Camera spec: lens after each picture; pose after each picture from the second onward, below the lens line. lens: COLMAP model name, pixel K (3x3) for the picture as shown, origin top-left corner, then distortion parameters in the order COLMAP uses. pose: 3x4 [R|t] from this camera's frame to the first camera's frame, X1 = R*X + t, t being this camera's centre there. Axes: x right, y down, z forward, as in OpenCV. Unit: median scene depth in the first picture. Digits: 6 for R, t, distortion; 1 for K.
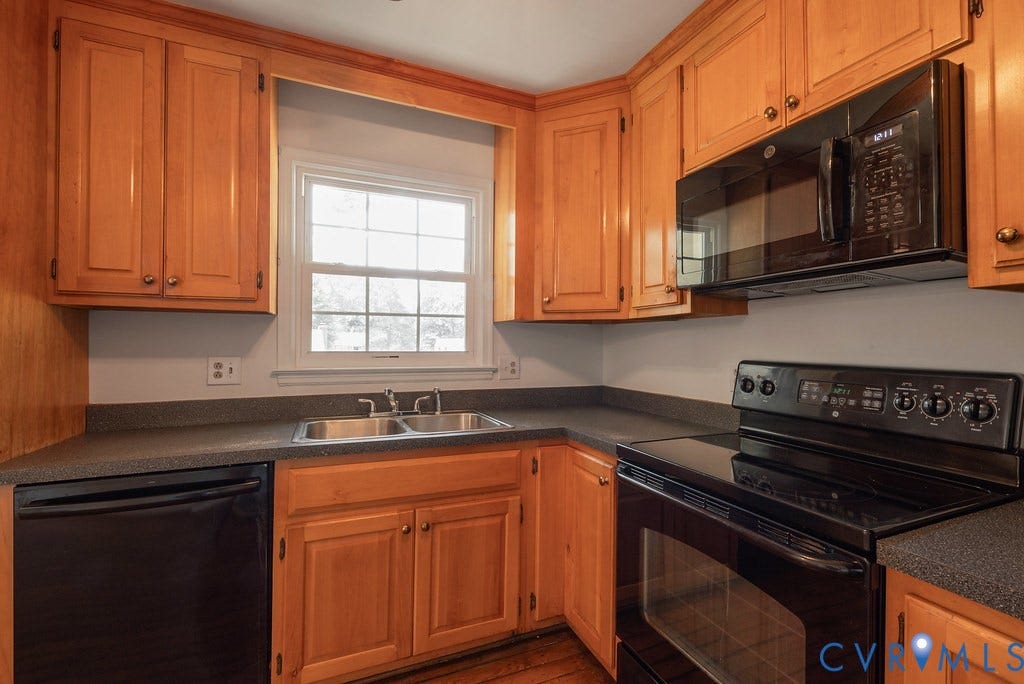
lens RADIAL K [[441.2, 0, 513.4], [0, 441.2, 341.3], [0, 0, 1]] dist [-0.000781, 0.000813]
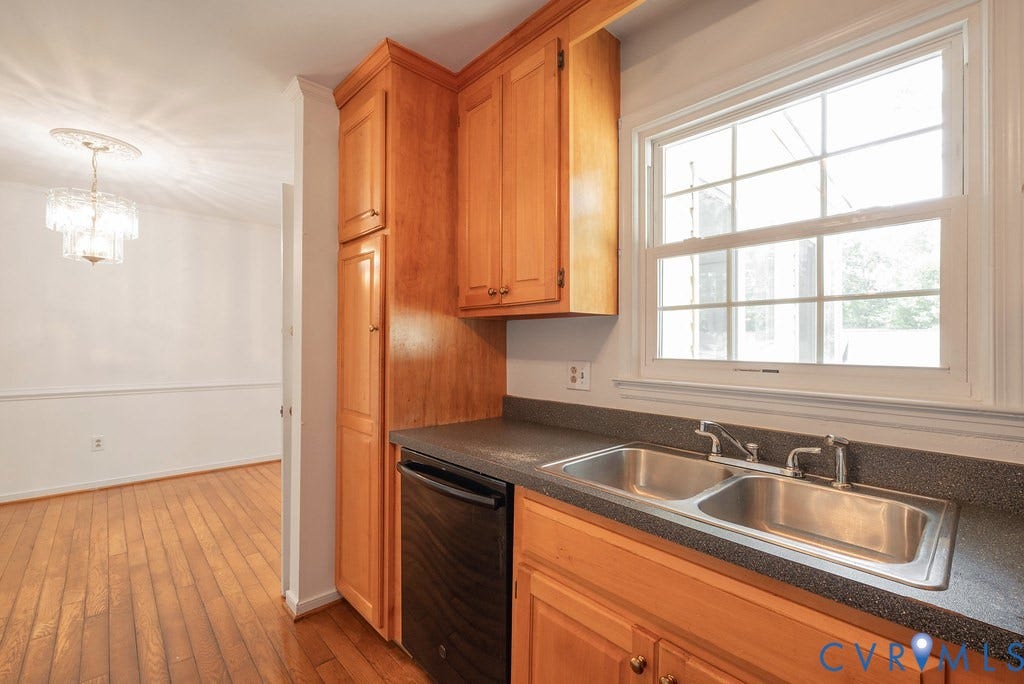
lens RADIAL K [[441.2, 0, 513.4], [0, 441.2, 341.3], [0, 0, 1]] dist [-0.000781, 0.000813]
pose [[0.342385, -0.005637, -0.939543, 0.228808], [0.001448, 0.999984, -0.005472, -0.004302], [0.939559, 0.000513, 0.342388, 0.564060]]
